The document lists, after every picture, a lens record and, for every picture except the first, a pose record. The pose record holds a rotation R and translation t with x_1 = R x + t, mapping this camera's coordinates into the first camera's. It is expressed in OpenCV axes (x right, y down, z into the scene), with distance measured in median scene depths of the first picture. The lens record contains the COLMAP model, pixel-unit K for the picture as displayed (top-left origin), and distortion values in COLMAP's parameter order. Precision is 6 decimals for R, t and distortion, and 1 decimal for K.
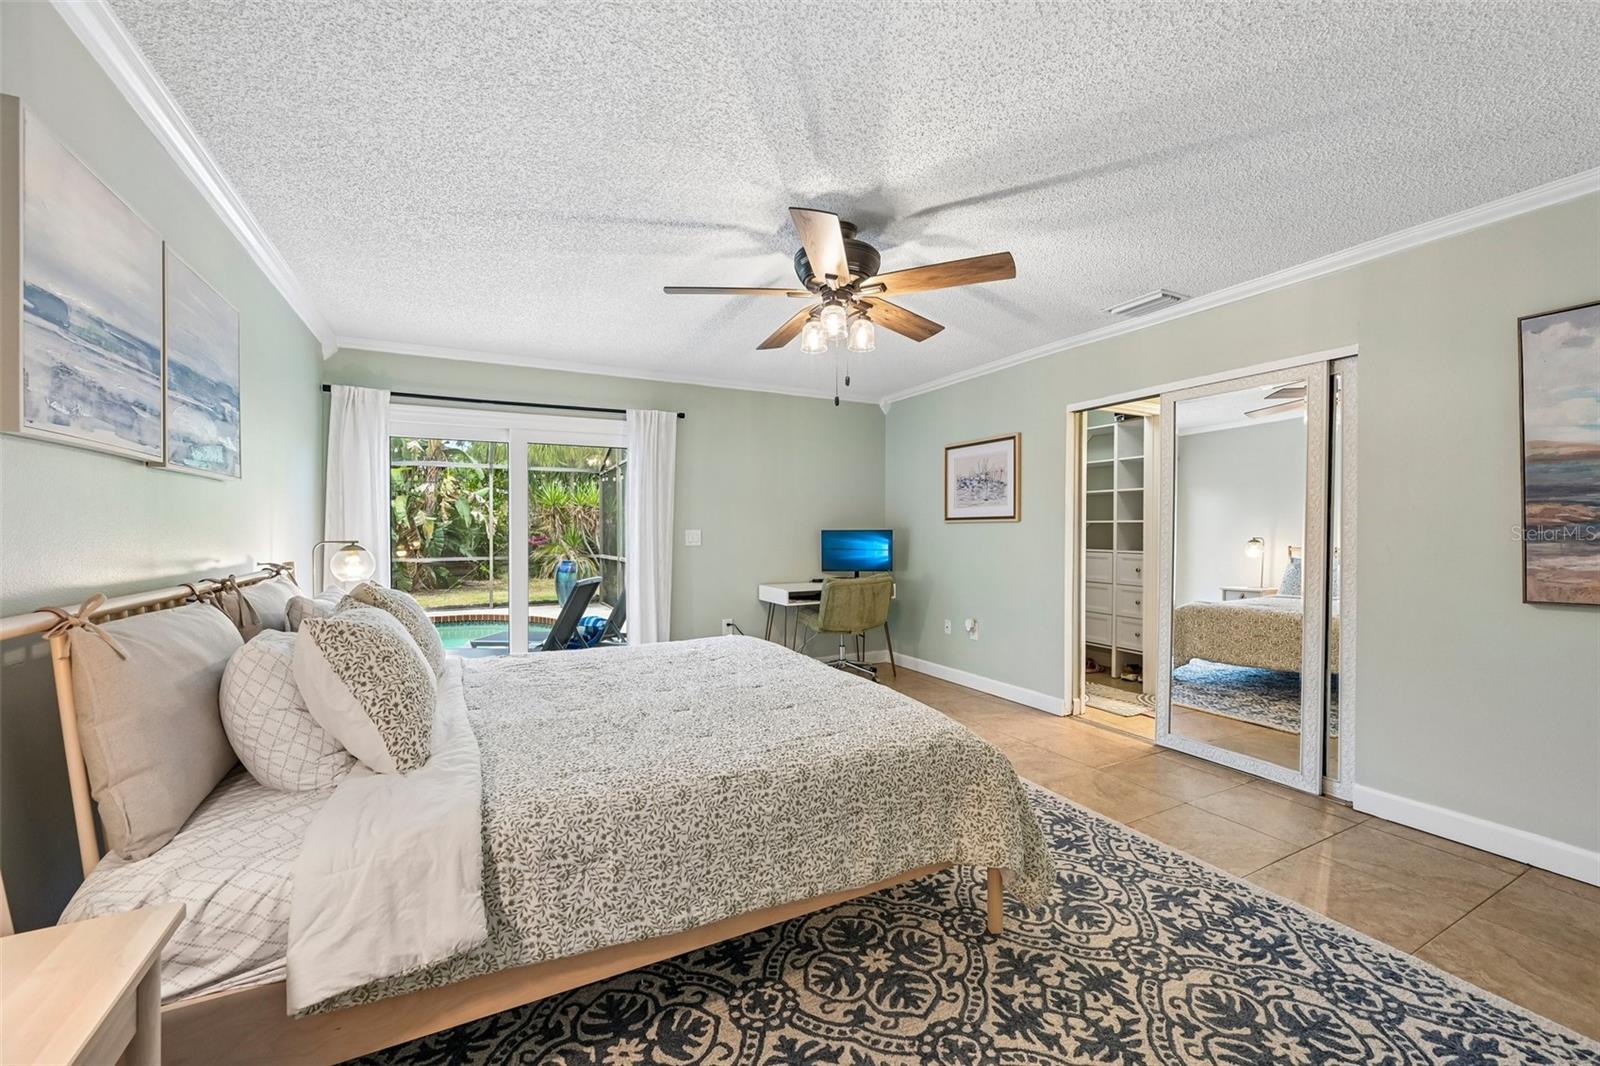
lens RADIAL K [[626.1, 0, 799.8], [0, 626.1, 526.7], [0, 0, 1]] dist [0.003079, -0.000398]
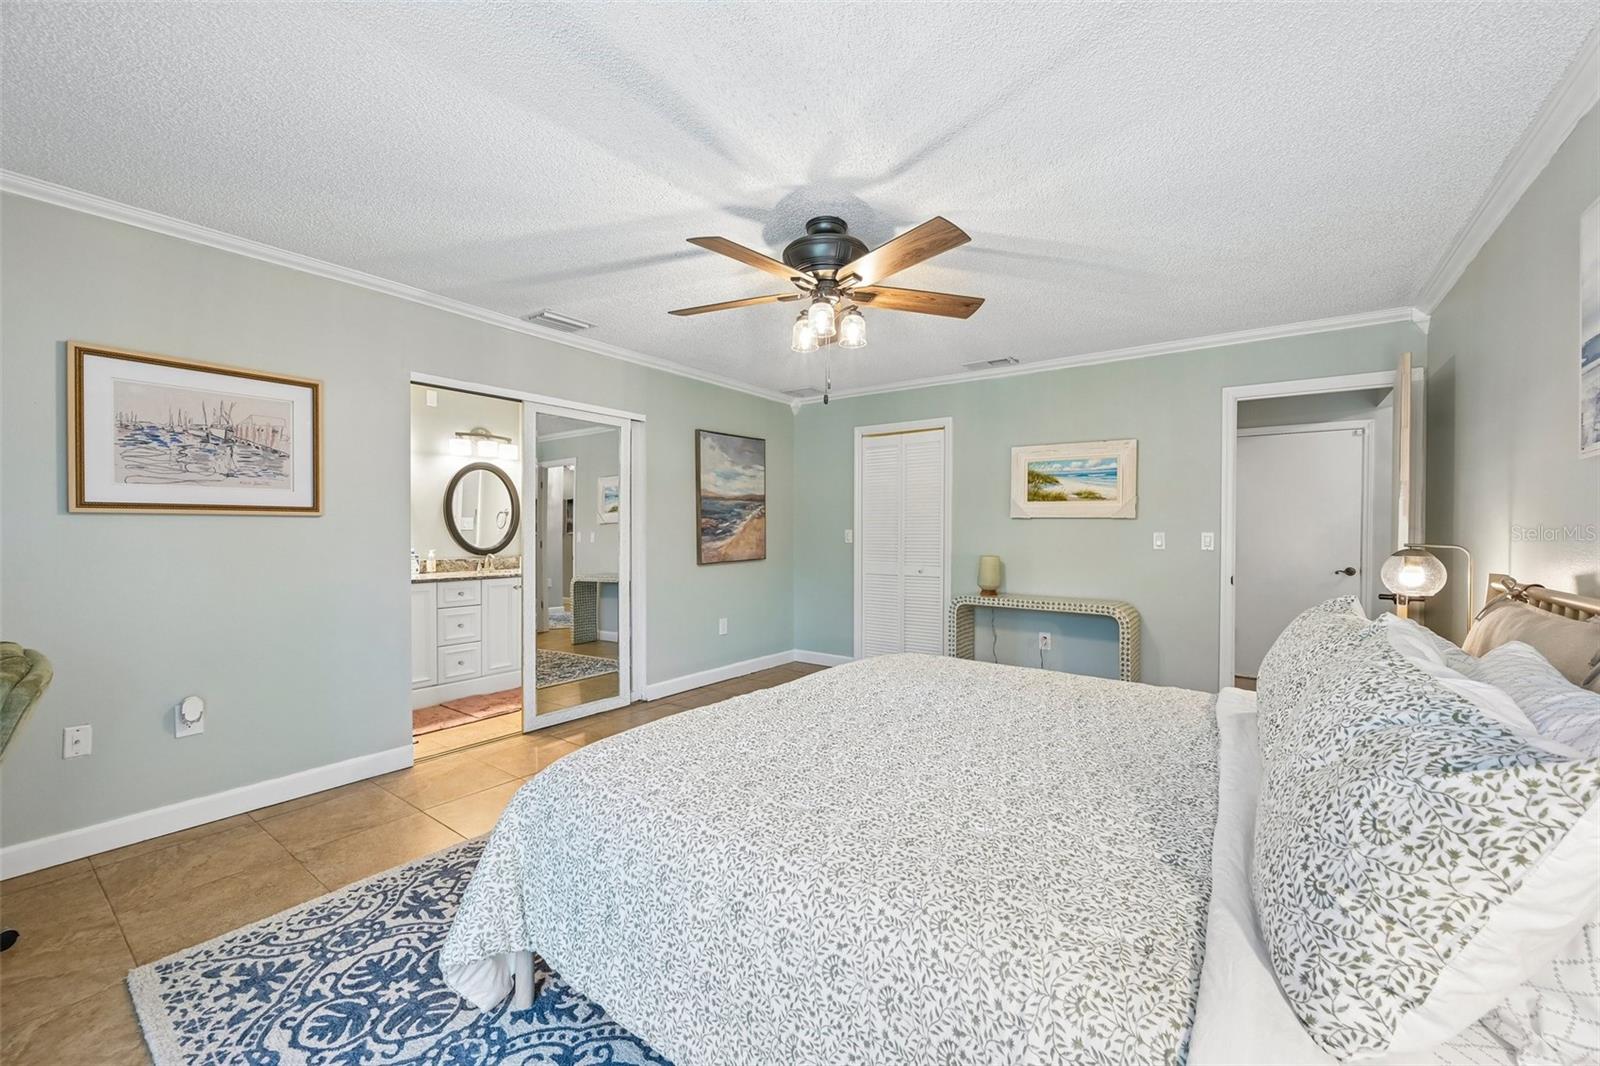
lens RADIAL K [[626.1, 0, 800.7], [0, 626.1, 535.2], [0, 0, 1]] dist [0.003079, -0.000398]
pose [[-0.434976, -0.008306, 0.900404, -0.924495], [-0.008103, 0.999953, 0.005310, 0.007913], [-0.900406, -0.004986, -0.435023, 1.662893]]
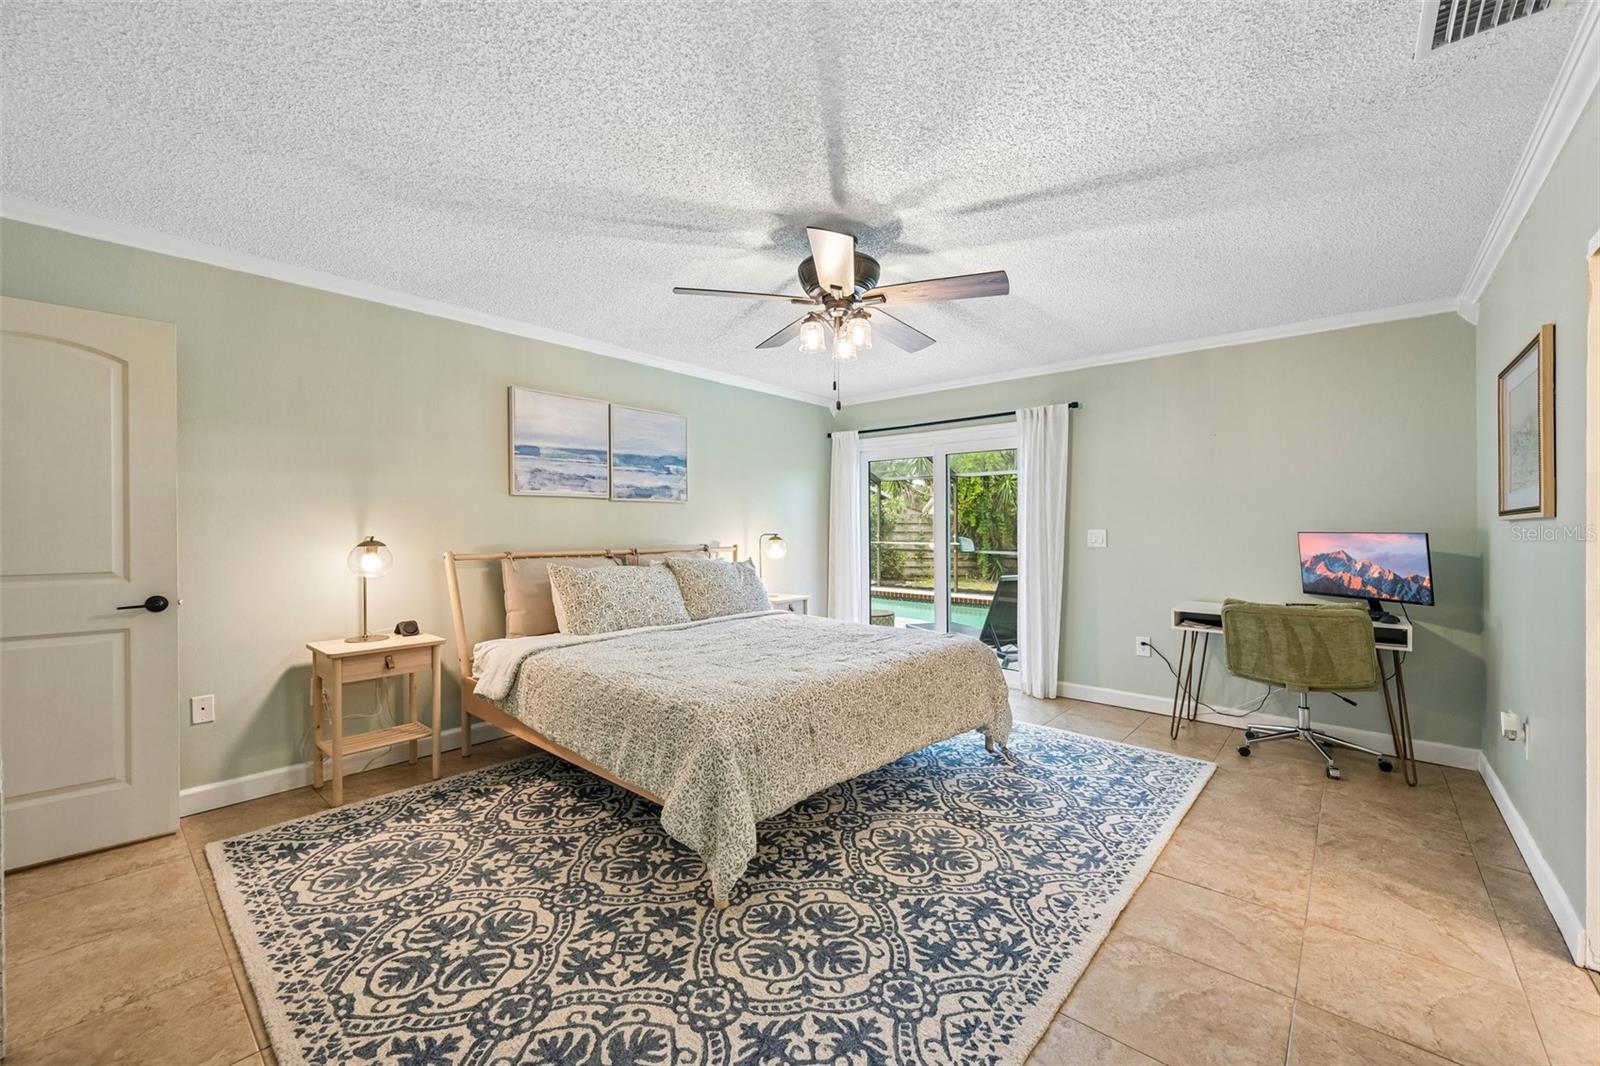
lens RADIAL K [[626.1, 0, 805.9], [0, 626.1, 531.0], [0, 0, 1]] dist [0.003079, -0.000398]
pose [[0.375942, 0.010178, -0.926587, 1.157123], [-0.000214, 0.999941, 0.010897, -0.003167], [0.926643, -0.003898, 0.375922, 0.634011]]
